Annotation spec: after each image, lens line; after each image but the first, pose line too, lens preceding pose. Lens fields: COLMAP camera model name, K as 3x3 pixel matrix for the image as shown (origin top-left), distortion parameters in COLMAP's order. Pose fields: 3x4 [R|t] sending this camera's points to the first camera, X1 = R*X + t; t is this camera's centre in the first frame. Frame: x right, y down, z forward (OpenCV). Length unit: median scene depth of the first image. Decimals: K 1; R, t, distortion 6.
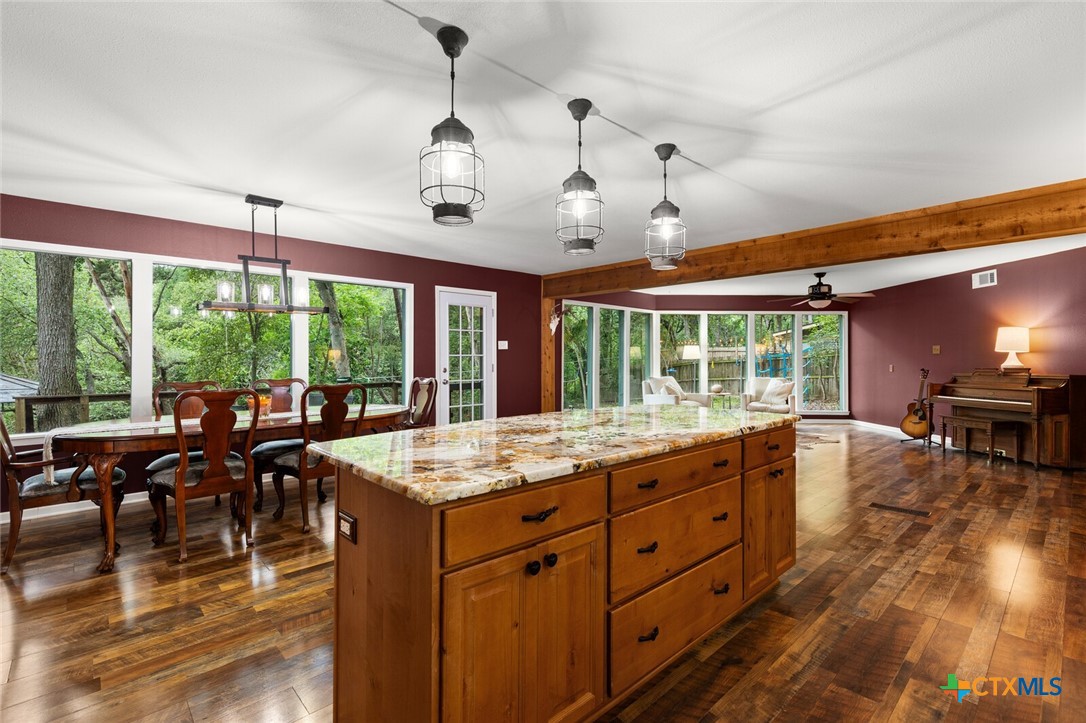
lens RADIAL K [[499.3, 0, 534.4], [0, 499.3, 361.2], [0, 0, 1]] dist [0.010665, -0.002619]
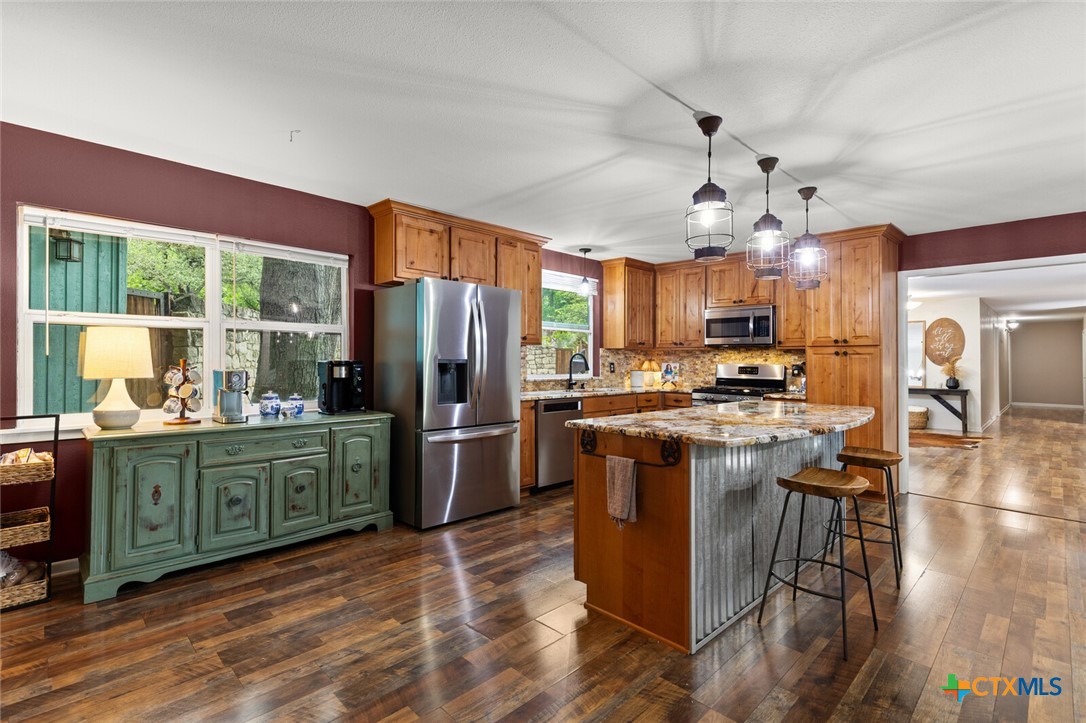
lens RADIAL K [[499.3, 0, 535.7], [0, 499.3, 352.4], [0, 0, 1]] dist [0.010665, -0.002619]
pose [[-0.999644, -0.007217, -0.025704, 0.255823], [-0.007035, 0.999949, -0.007197, -0.007062], [0.025754, -0.007013, -0.999644, 0.813675]]
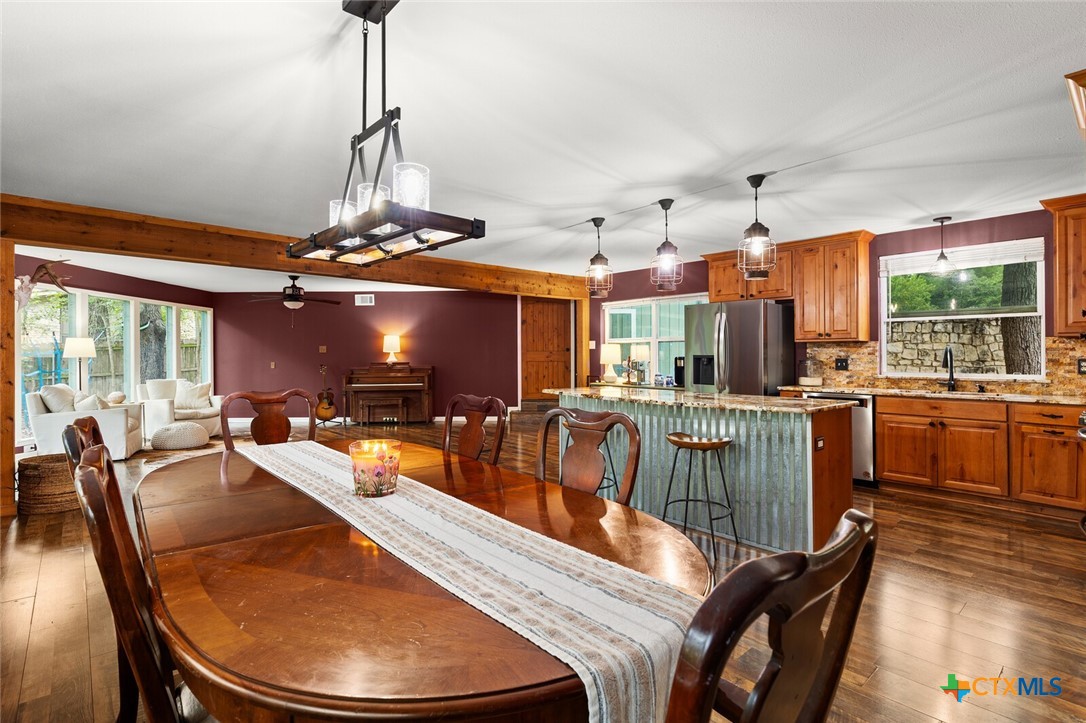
lens RADIAL K [[527.1, 0, 541.2], [0, 527.1, 353.0], [0, 0, 1]] dist [0.004081, -0.000999]
pose [[0.017324, 0.007034, 0.999825, -0.596564], [0.006141, 0.999956, -0.007141, -0.001118], [-0.999831, 0.006264, 0.017280, 0.504041]]
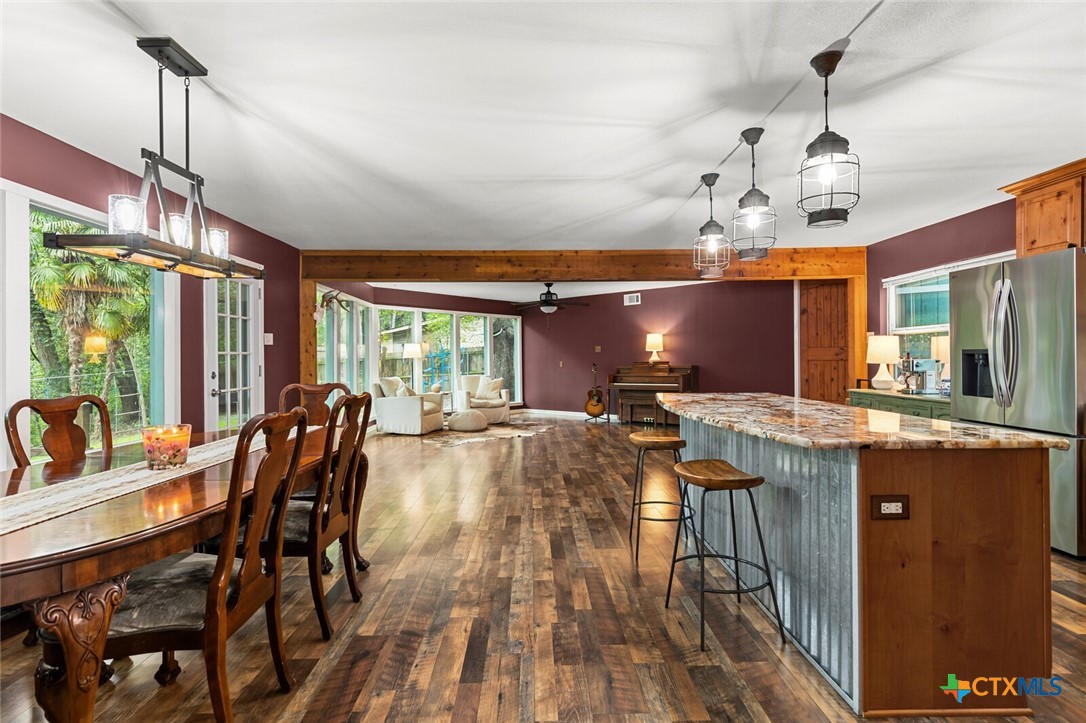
lens RADIAL K [[537.9, 0, 542.3], [0, 537.9, 356.4], [0, 0, 1]] dist [0.004139, 0.000330]
pose [[0.663090, -0.003766, 0.748531, -0.421607], [0.012223, 0.999908, -0.005797, 0.002866], [-0.748440, 0.012993, 0.663075, 0.197964]]
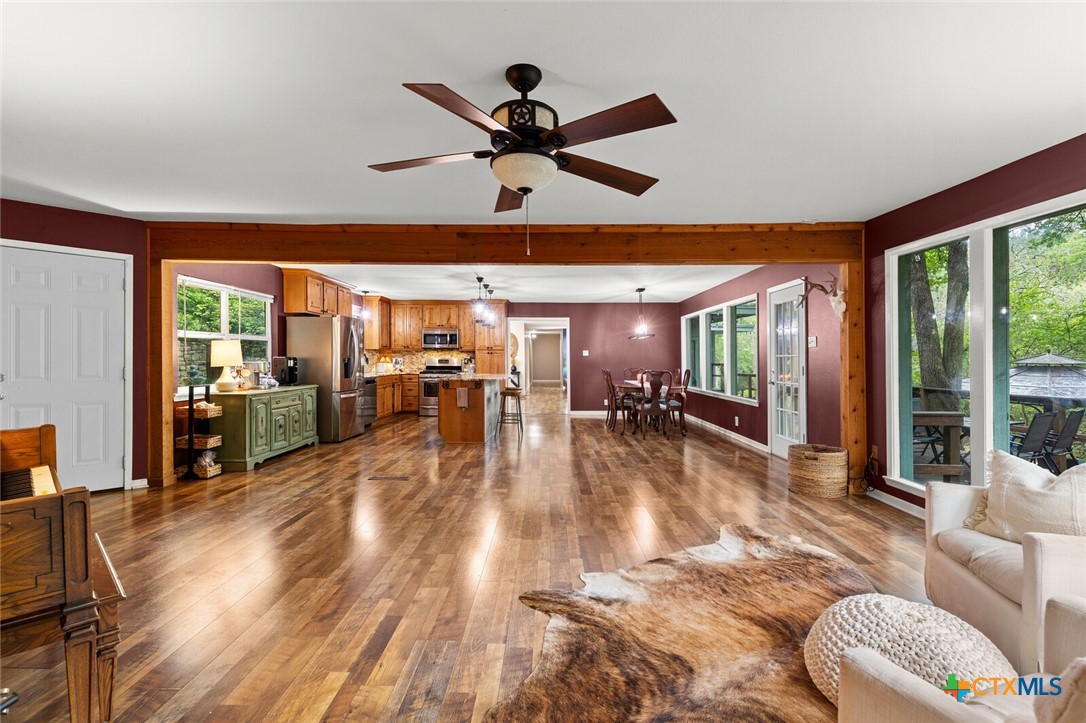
lens RADIAL K [[499.3, 0, 534.7], [0, 499.3, 358.2], [0, 0, 1]] dist [0.010665, -0.002619]
pose [[-0.695246, -0.001325, -0.718770, 0.861178], [-0.008059, 0.999950, 0.005952, -0.007927], [0.718726, 0.009930, -0.695222, 1.335189]]
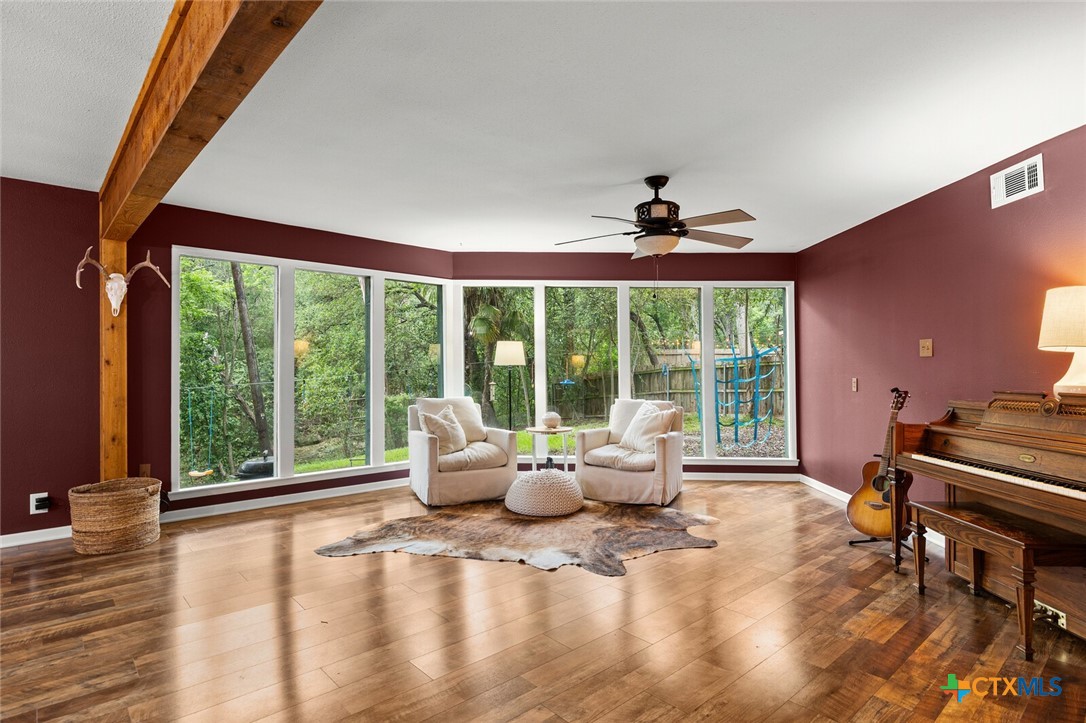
lens RADIAL K [[559.5, 0, 534.9], [0, 559.5, 356.5], [0, 0, 1]] dist [-0.015391, 0.001582]
pose [[0.999801, 0.002182, -0.019829, 0.514631], [-0.002460, 0.999898, -0.014037, -0.007458], [0.019796, 0.014083, 0.999705, 0.544007]]
